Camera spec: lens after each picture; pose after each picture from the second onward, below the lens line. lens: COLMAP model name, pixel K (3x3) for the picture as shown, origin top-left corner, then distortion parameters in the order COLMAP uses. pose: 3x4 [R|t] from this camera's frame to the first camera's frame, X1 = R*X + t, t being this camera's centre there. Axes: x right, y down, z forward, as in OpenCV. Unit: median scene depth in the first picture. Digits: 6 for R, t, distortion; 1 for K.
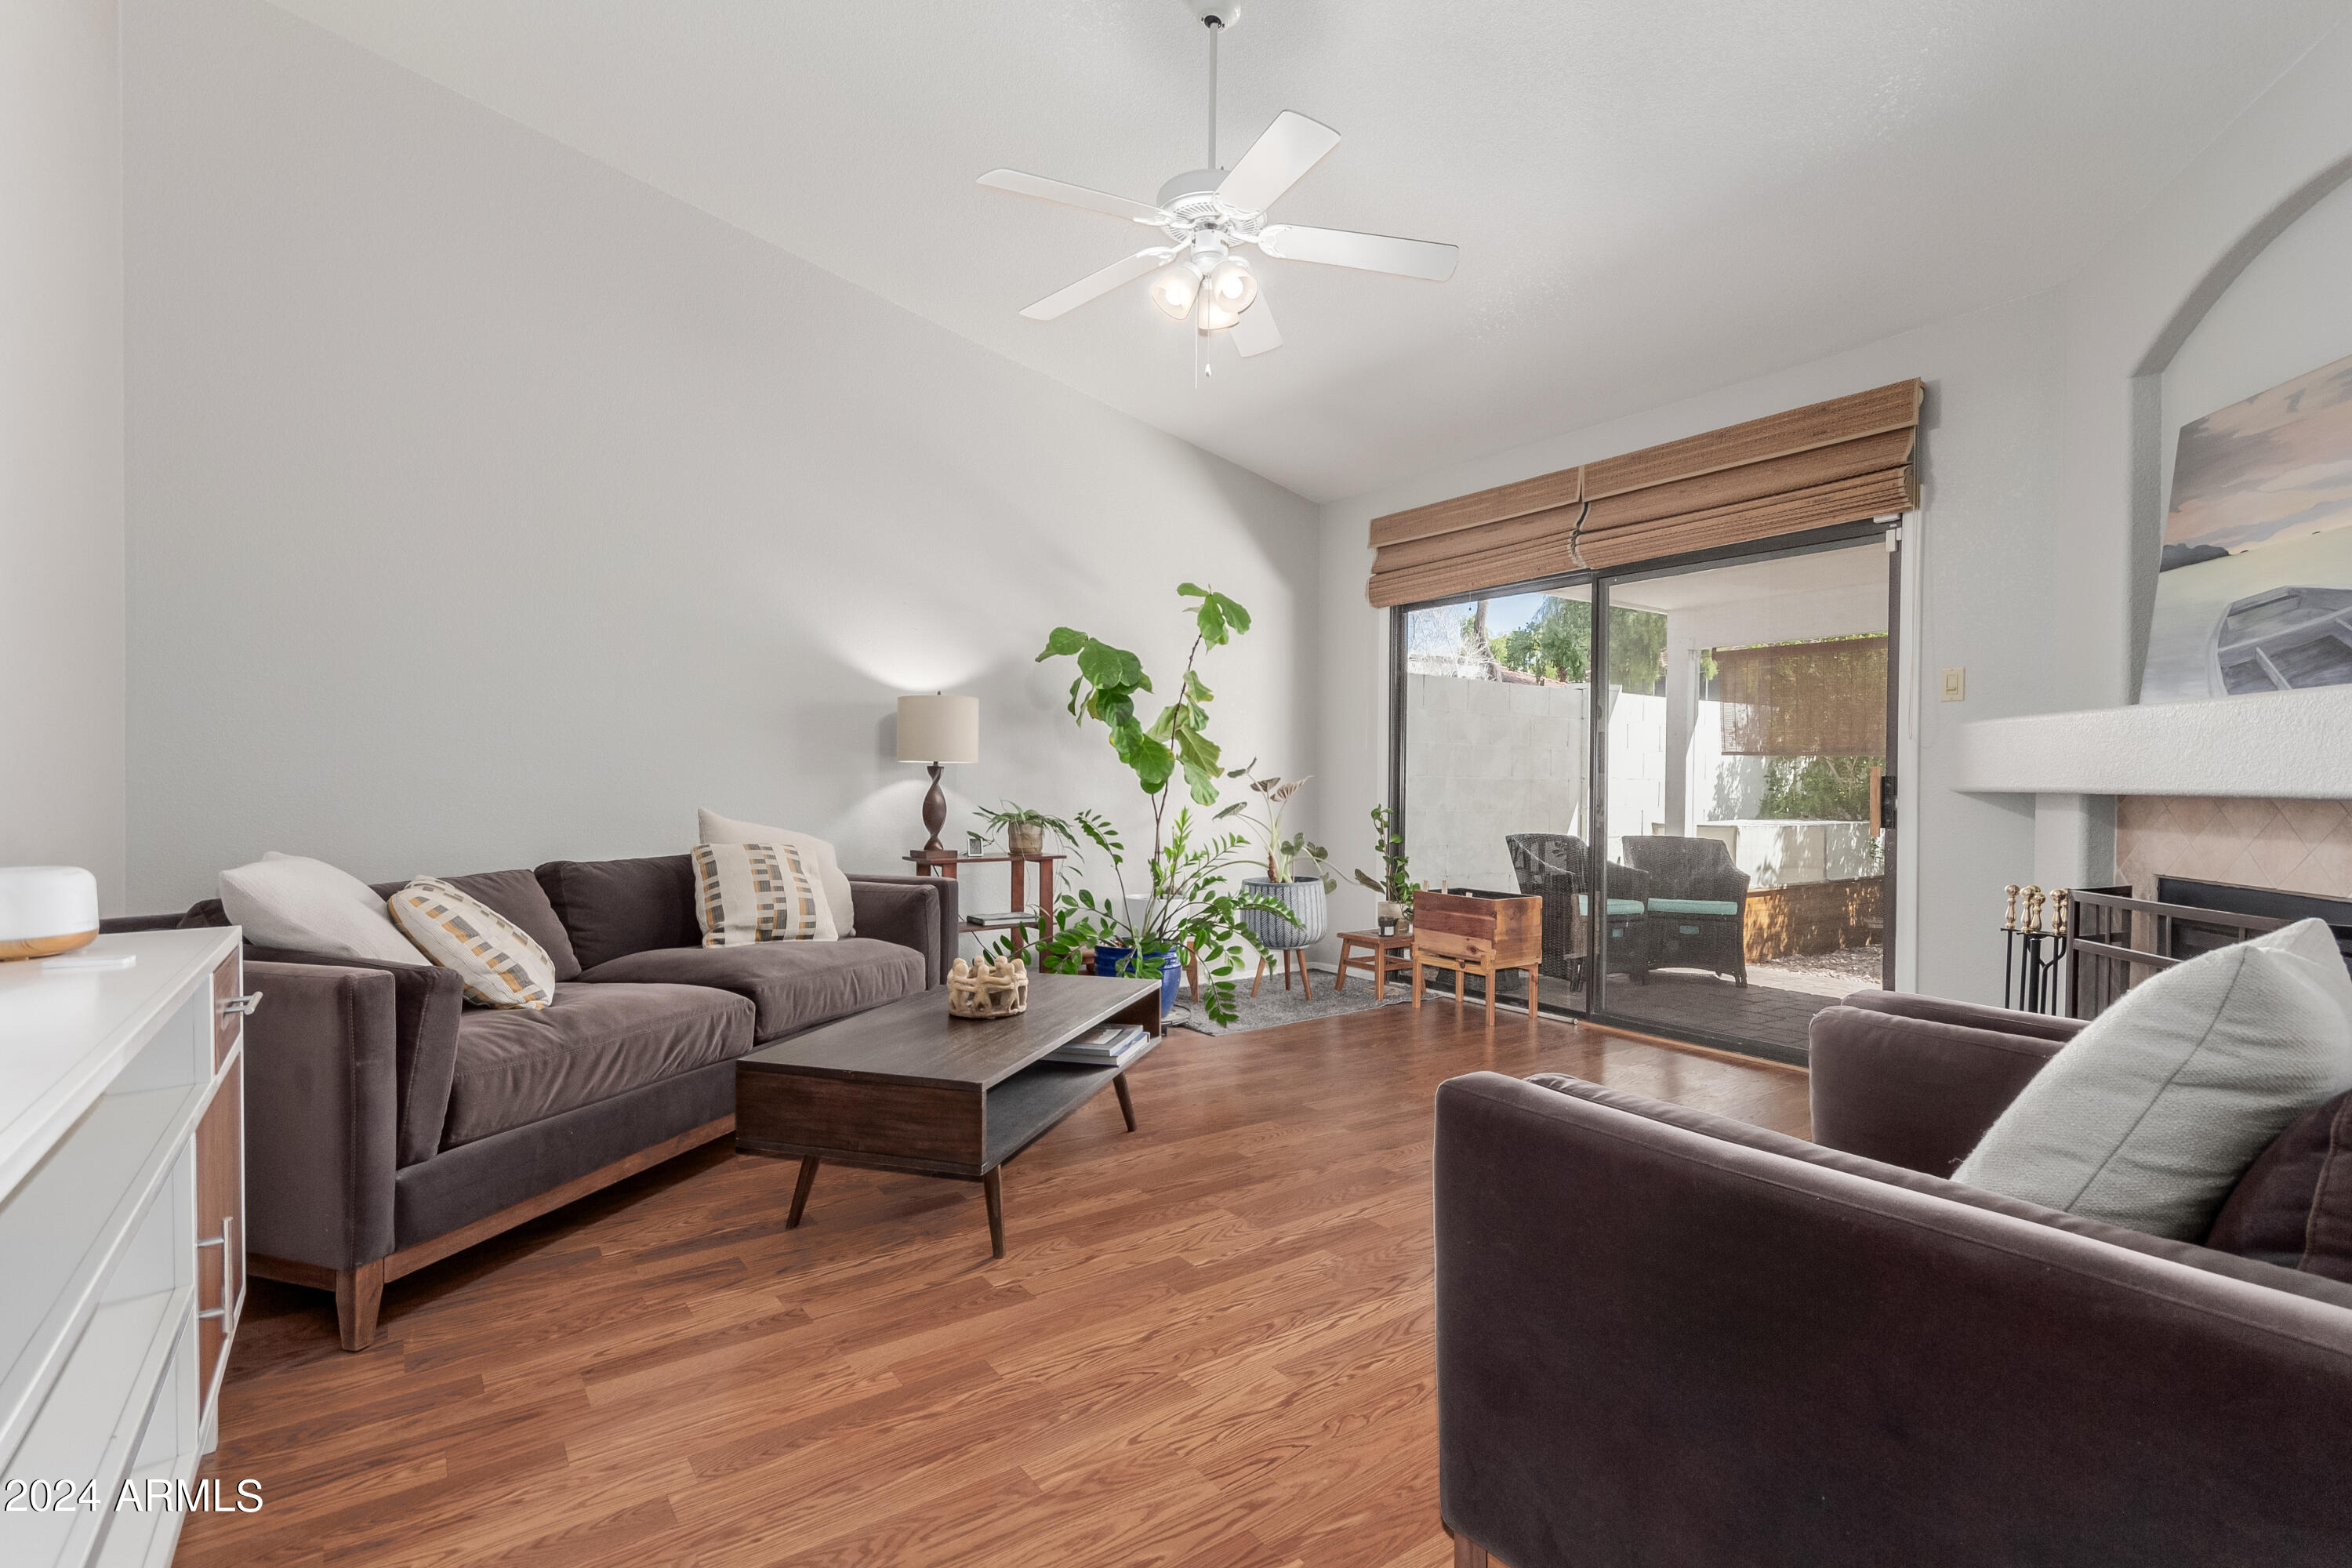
lens RADIAL K [[1080.2, 0, 1174.8], [0, 1080.2, 785.4], [0, 0, 1]] dist [-0.000656, -0.000169]
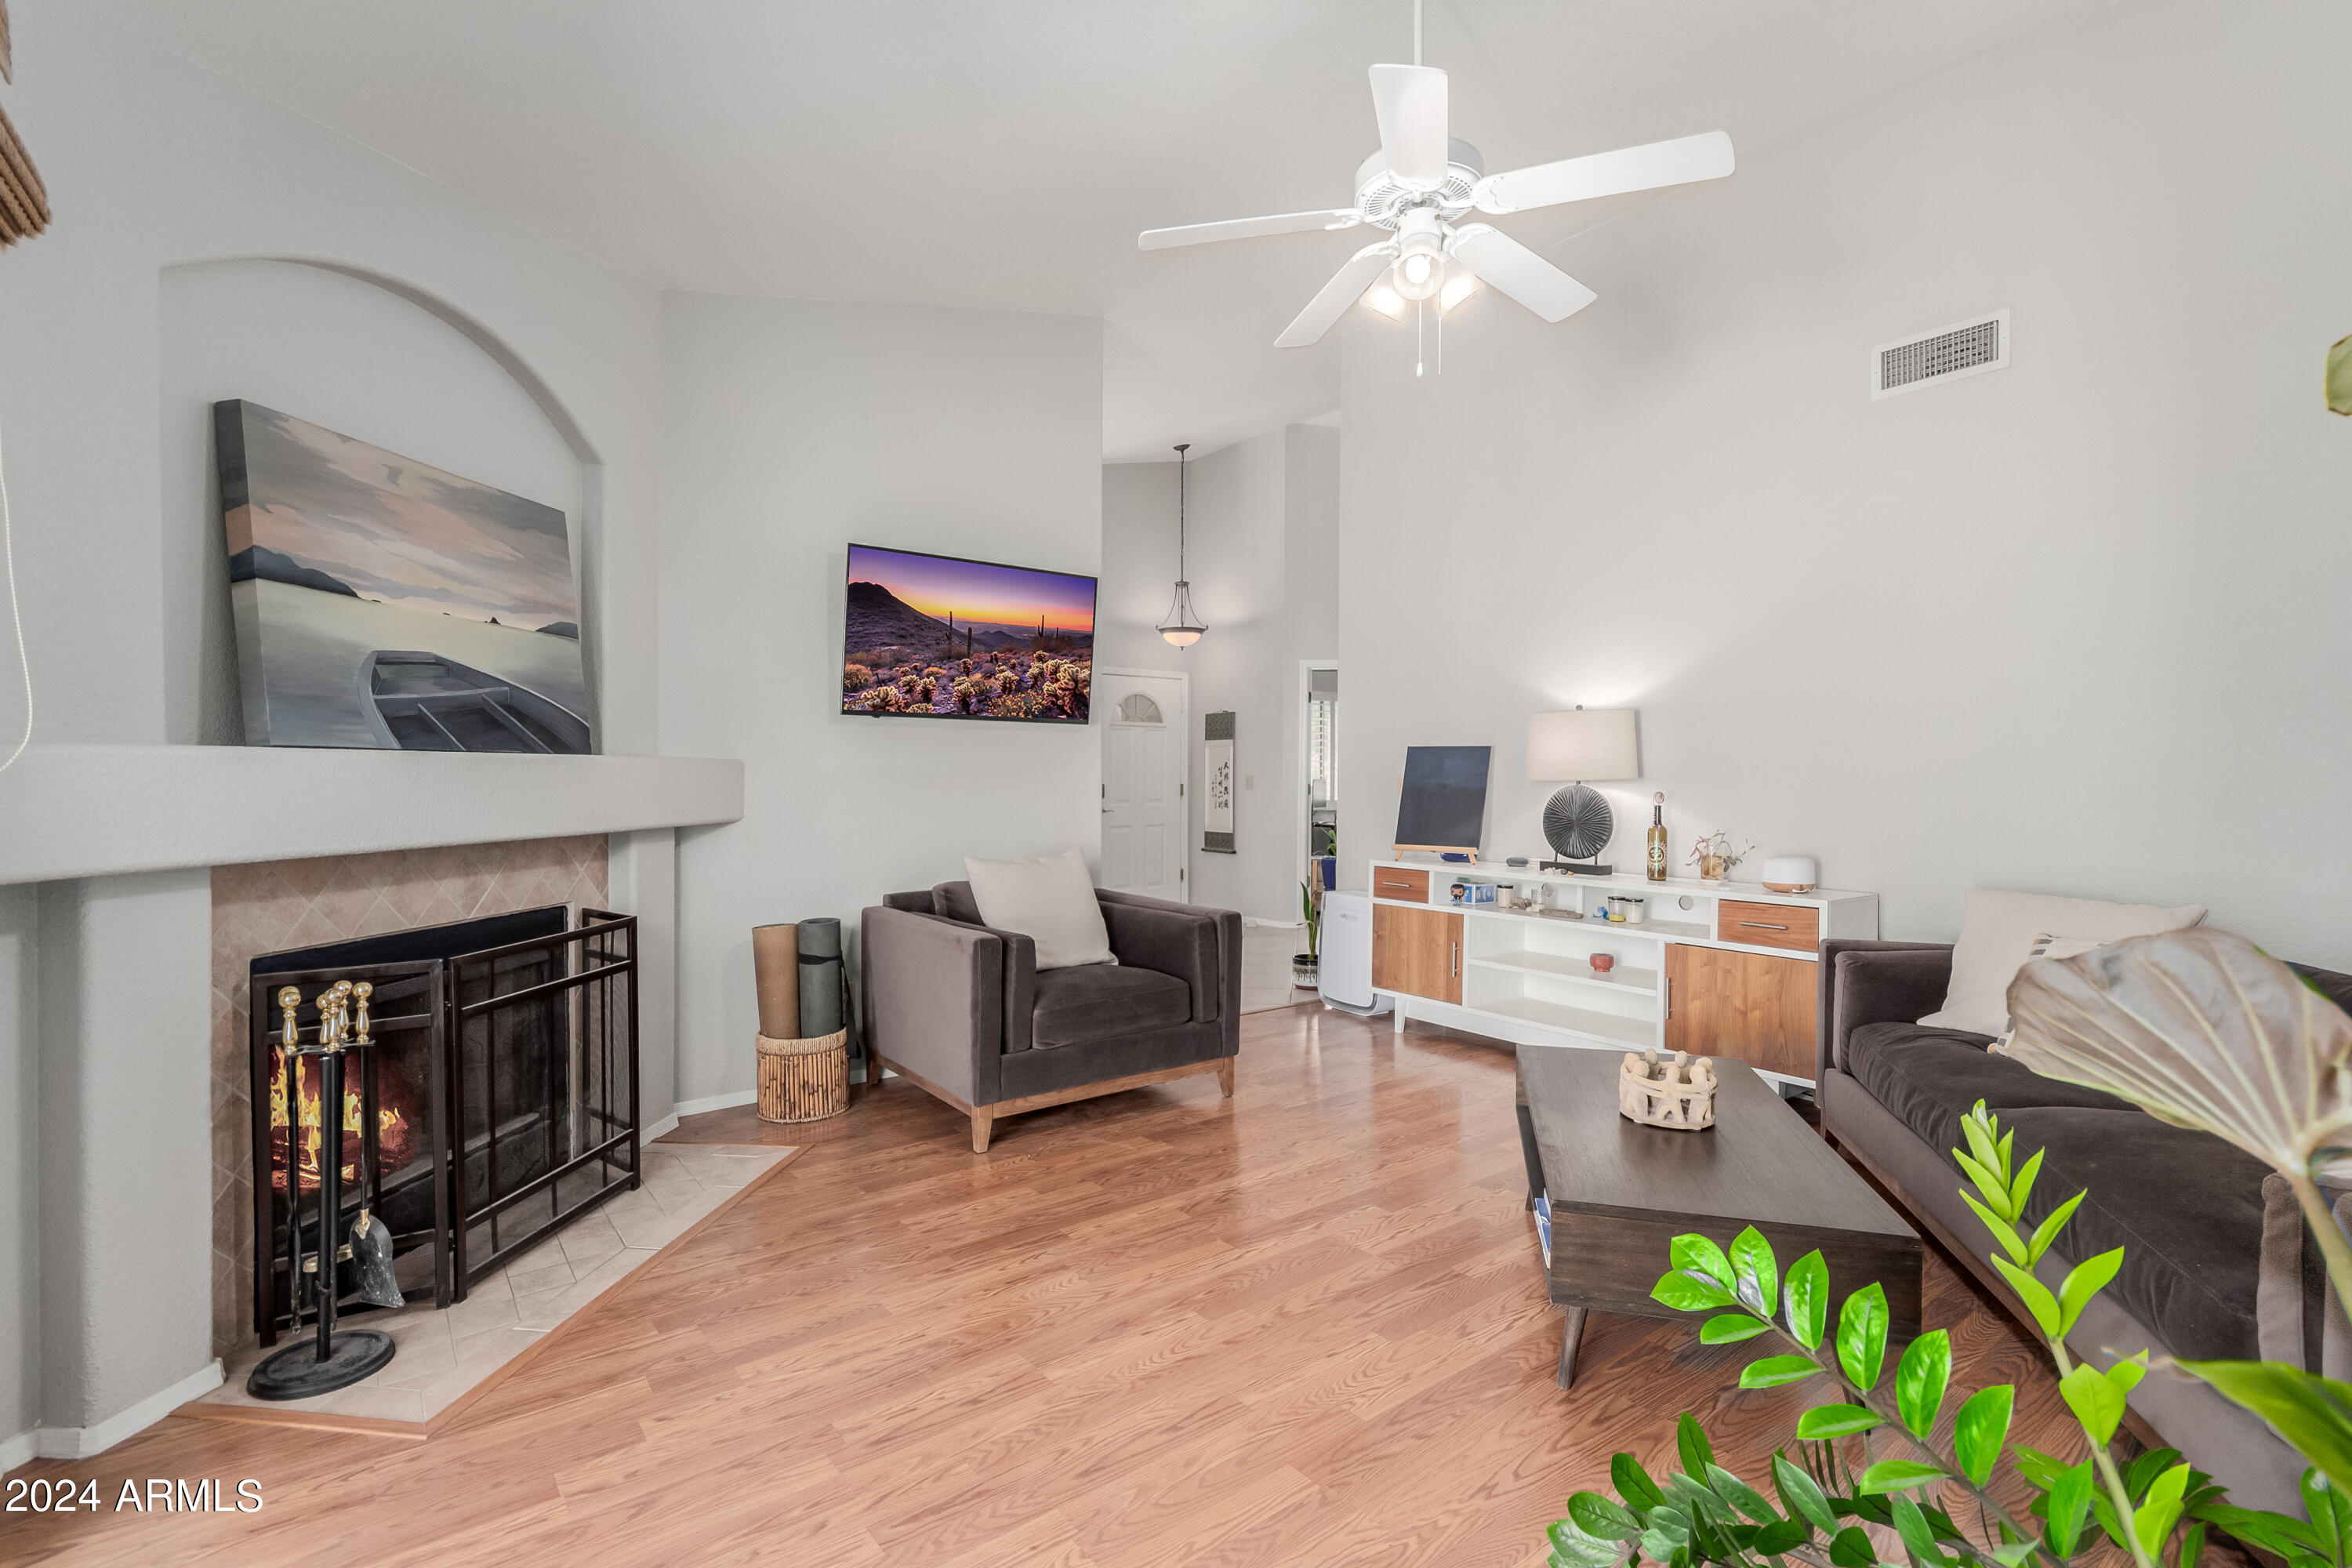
lens RADIAL K [[1080.2, 0, 1173.7], [0, 1080.2, 787.1], [0, 0, 1]] dist [-0.000656, -0.000169]
pose [[-0.998700, -0.013241, -0.049233, 0.301626], [-0.014391, 0.999630, 0.023070, -0.078771], [0.048909, 0.023749, -0.998521, 2.073620]]
